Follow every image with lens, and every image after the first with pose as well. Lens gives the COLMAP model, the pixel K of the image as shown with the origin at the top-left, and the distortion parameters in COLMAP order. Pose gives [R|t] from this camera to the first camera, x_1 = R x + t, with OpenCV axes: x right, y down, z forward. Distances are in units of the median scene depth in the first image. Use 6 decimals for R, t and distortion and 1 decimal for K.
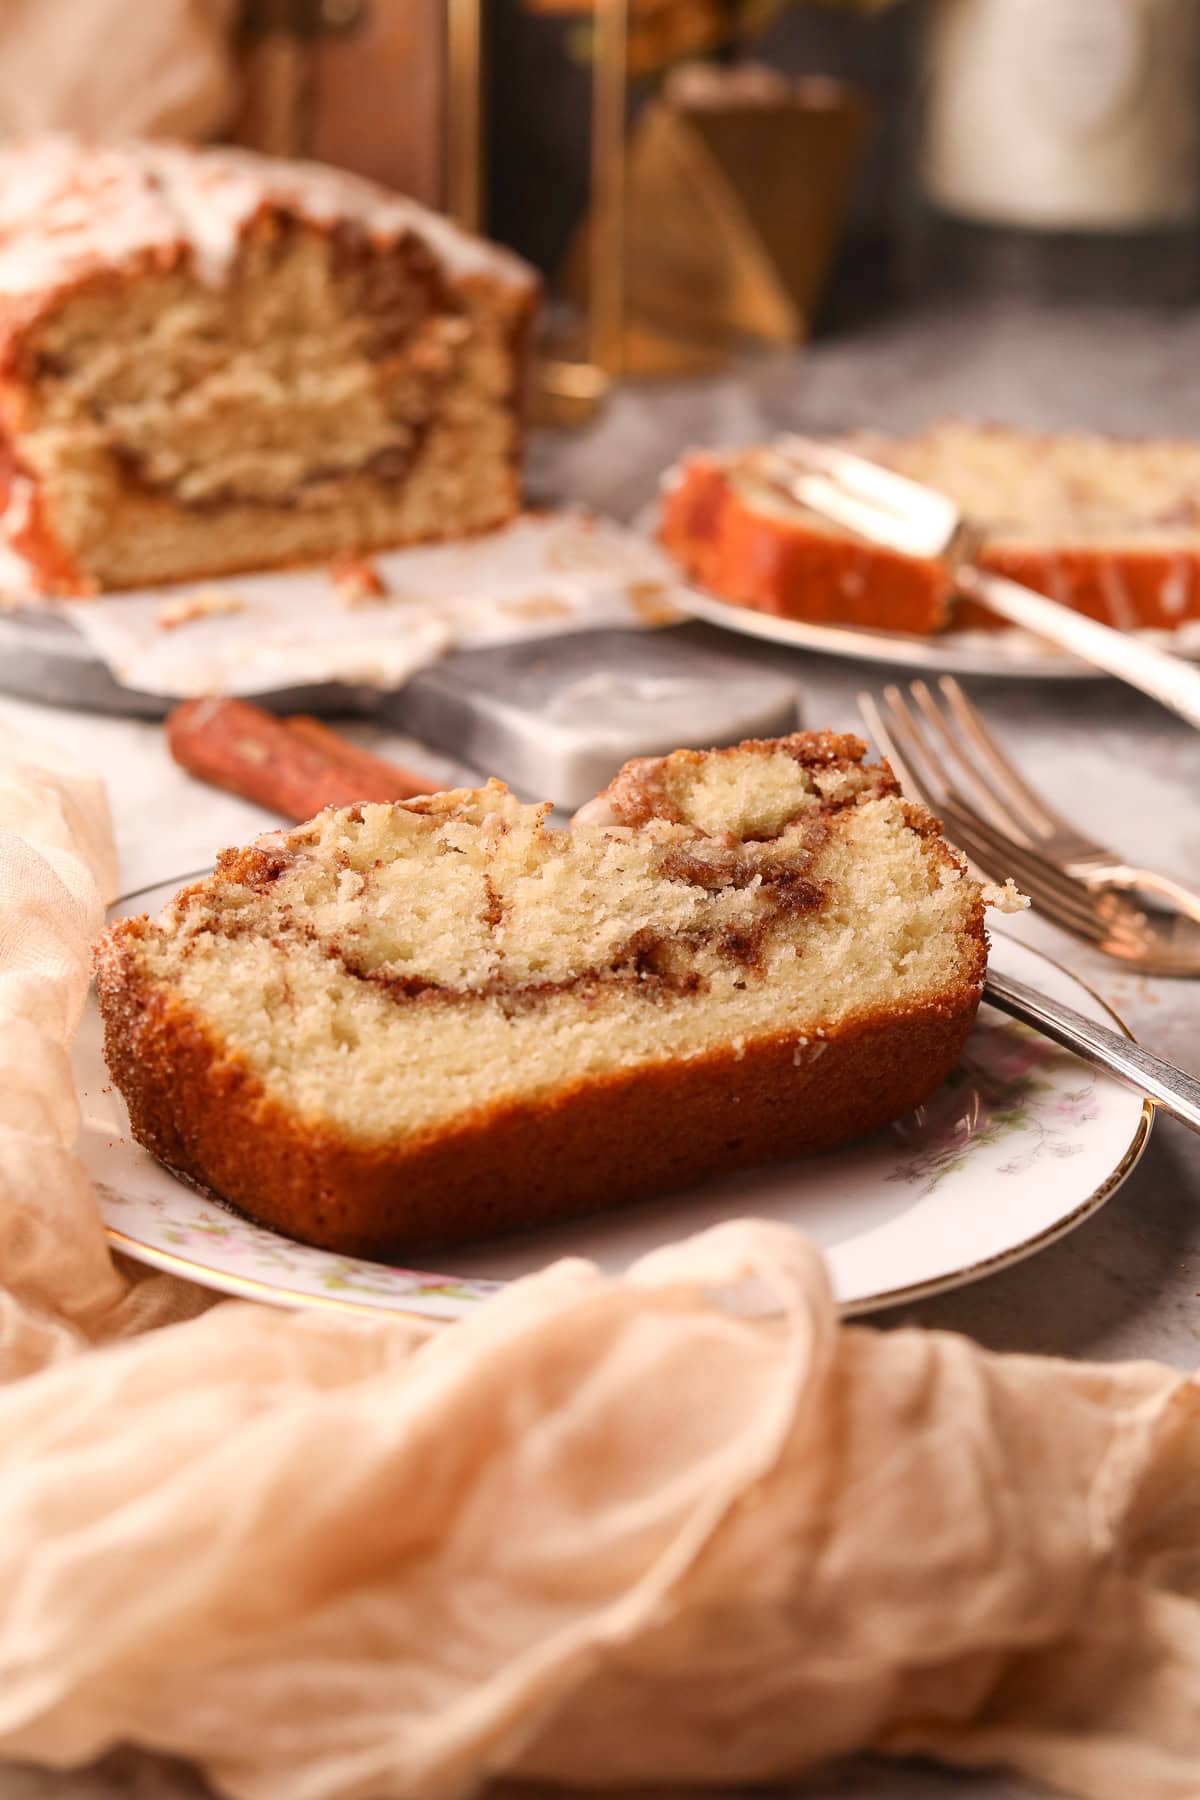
lens RADIAL K [[1984.0, 0, 668.3], [0, 1984.0, 898.9], [0, 0, 1]] dist [-0.103803, 0.025997]
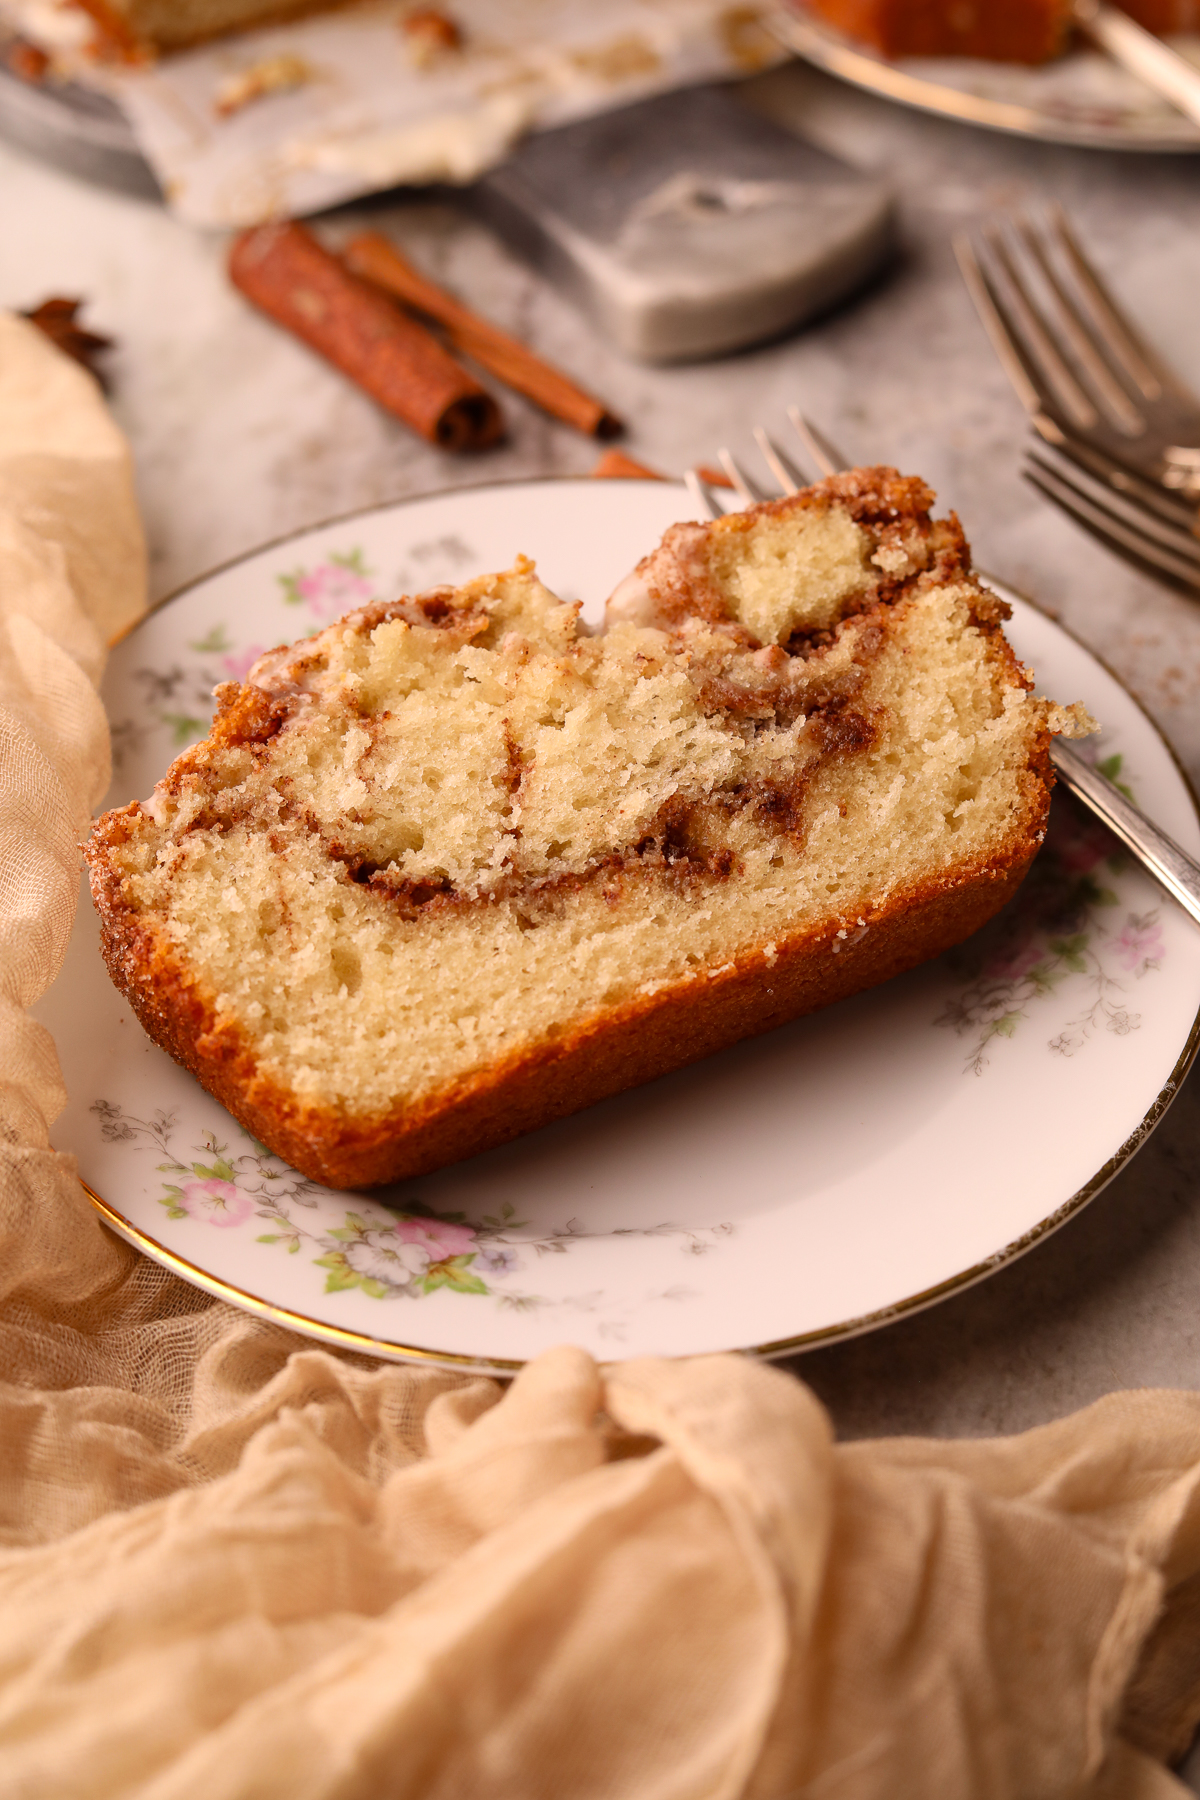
lens RADIAL K [[1984.0, 0, 668.3], [0, 1984.0, 898.9], [0, 0, 1]] dist [-0.103803, 0.025997]
pose [[0.998807, 0.005386, -0.048528, 0.030797], [0.007992, 0.962462, 0.271300, -0.192410], [0.048168, -0.271364, 0.961271, 0.101728]]
